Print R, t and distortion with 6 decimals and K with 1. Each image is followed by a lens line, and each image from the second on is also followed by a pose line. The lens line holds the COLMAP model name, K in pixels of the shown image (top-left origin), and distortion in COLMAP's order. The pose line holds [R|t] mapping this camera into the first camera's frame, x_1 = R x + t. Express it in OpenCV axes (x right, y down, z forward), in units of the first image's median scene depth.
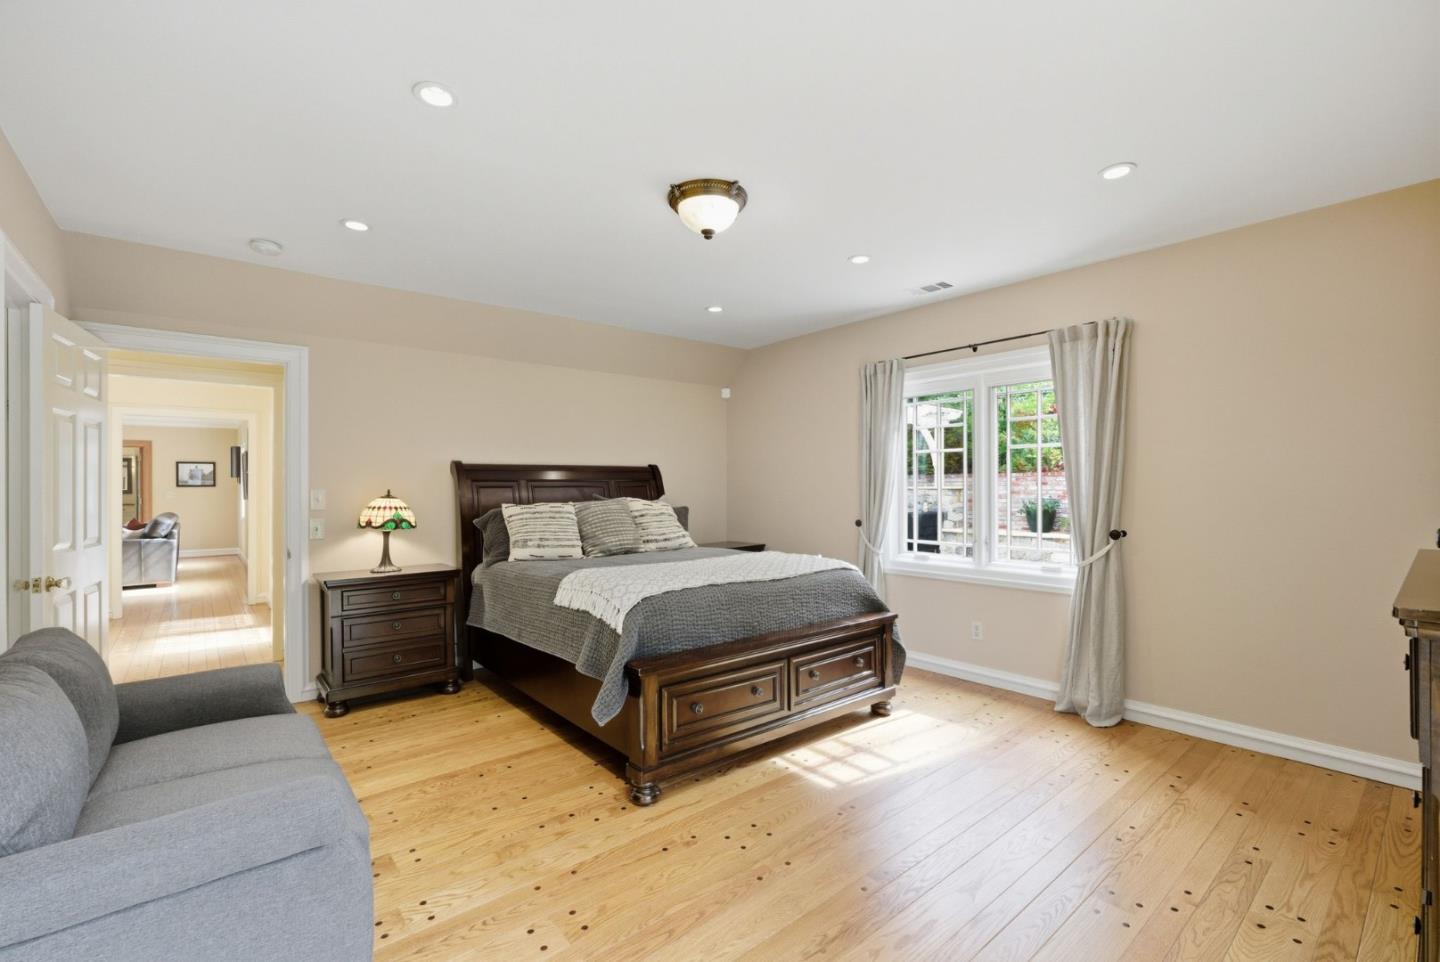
lens RADIAL K [[634.0, 0, 726.8], [0, 634.0, 487.5], [0, 0, 1]] dist [-0.007792, 0.000651]
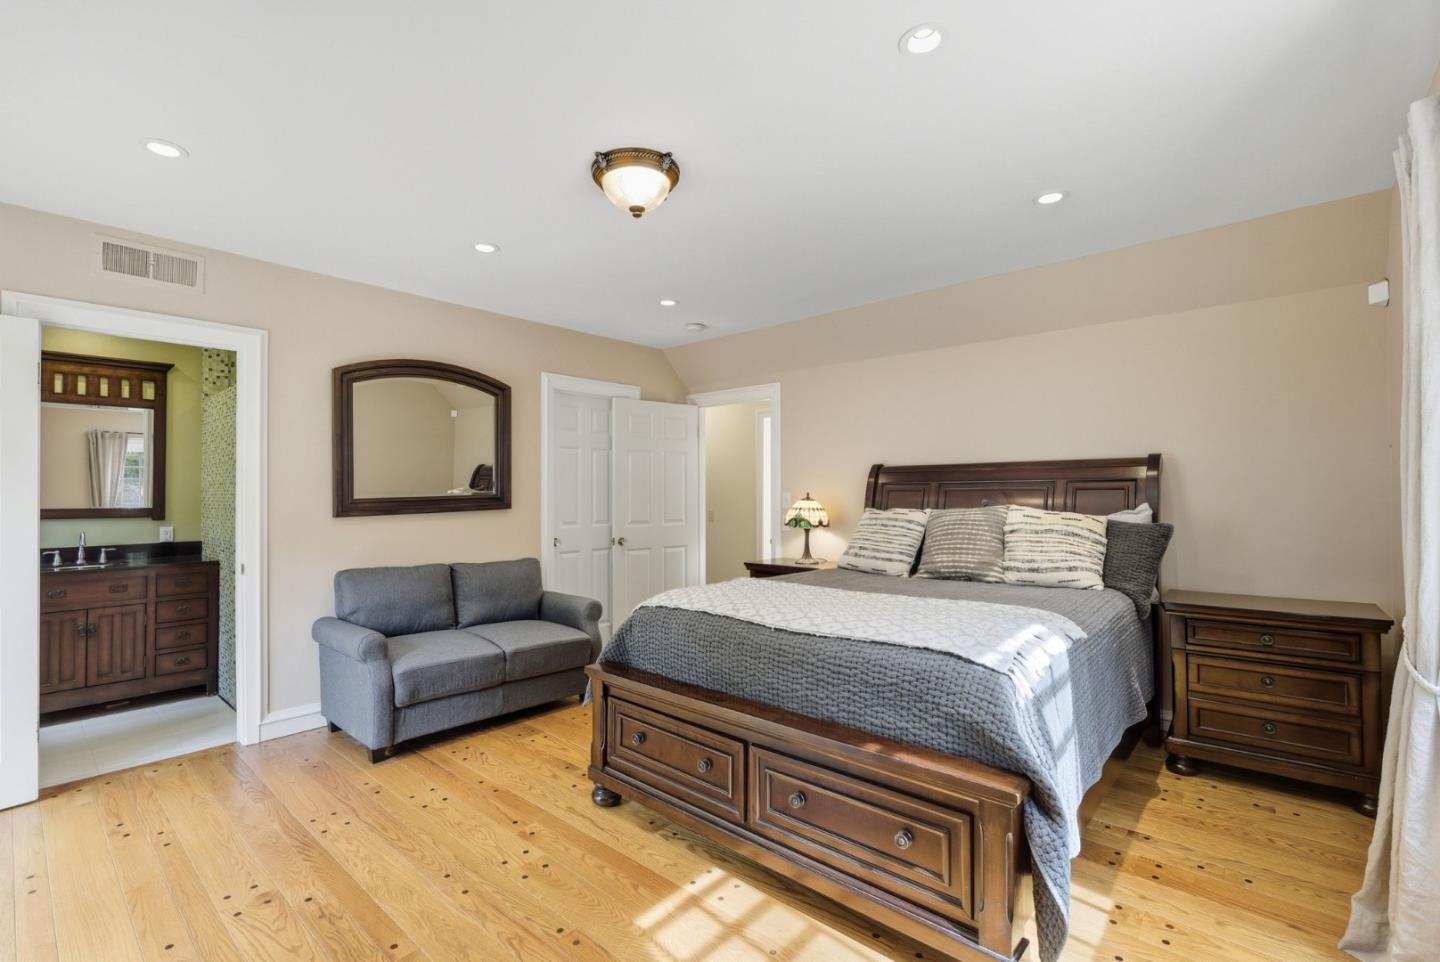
lens RADIAL K [[634.6, 0, 719.4], [0, 634.6, 485.3], [0, 0, 1]] dist [-0.004962, -0.000054]
pose [[0.152654, -0.007329, -0.988252, 0.587866], [0.002104, 0.999973, -0.007091, -0.002656], [0.988277, -0.000997, 0.152665, 0.663391]]
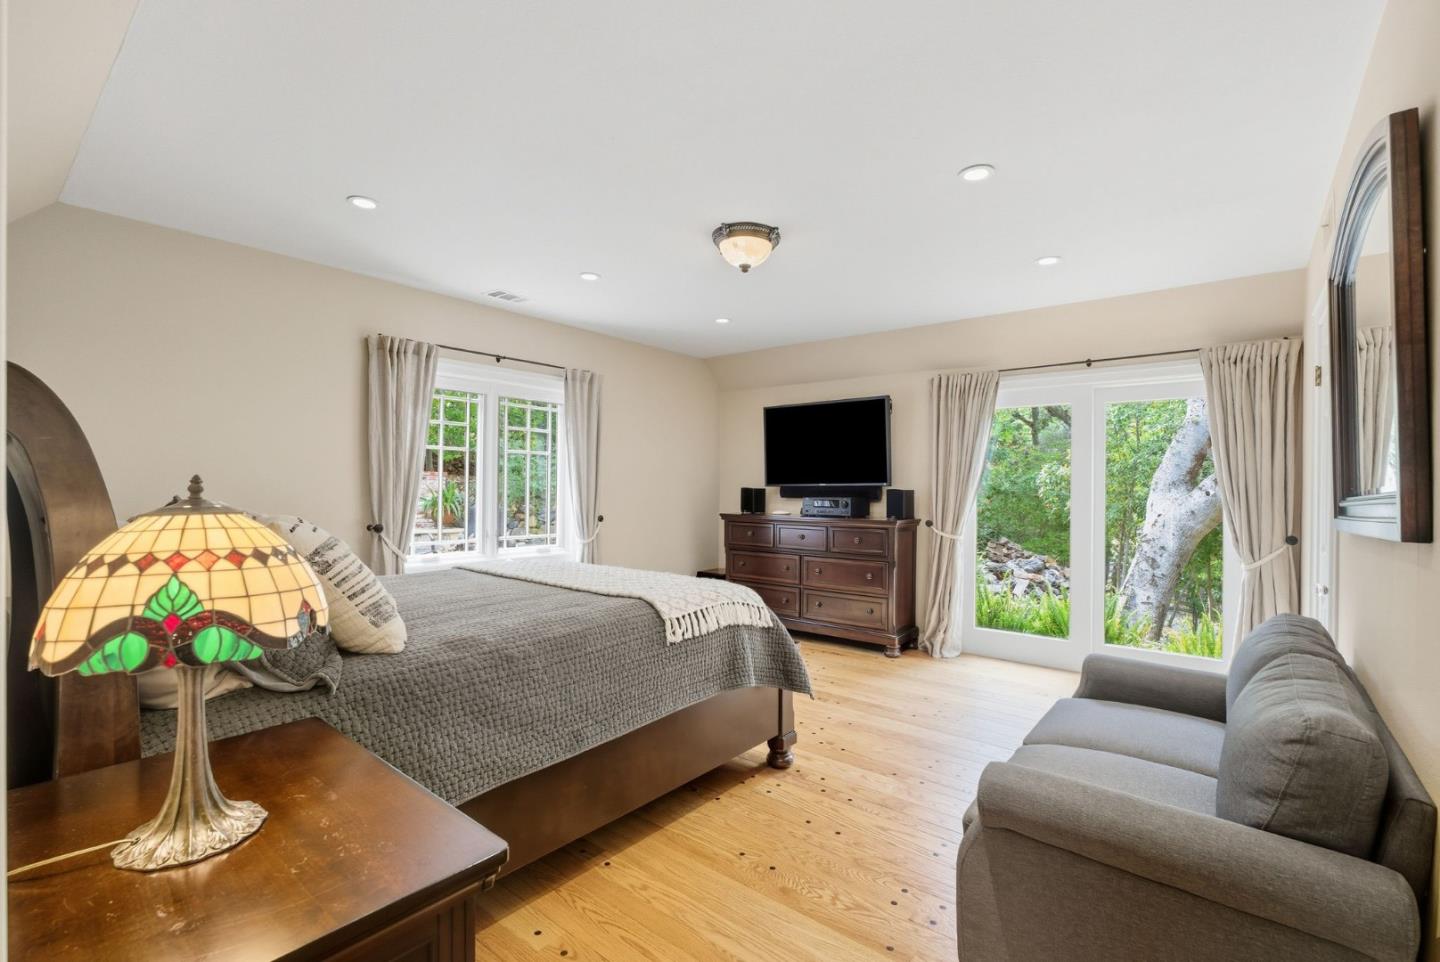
lens RADIAL K [[634.0, 0, 726.8], [0, 634.0, 487.5], [0, 0, 1]] dist [-0.007792, 0.000651]
pose [[-0.189683, 0.003944, 0.981837, -0.790361], [-0.006322, 0.999966, -0.005238, 0.006403], [-0.981825, -0.007201, -0.189652, 0.849931]]
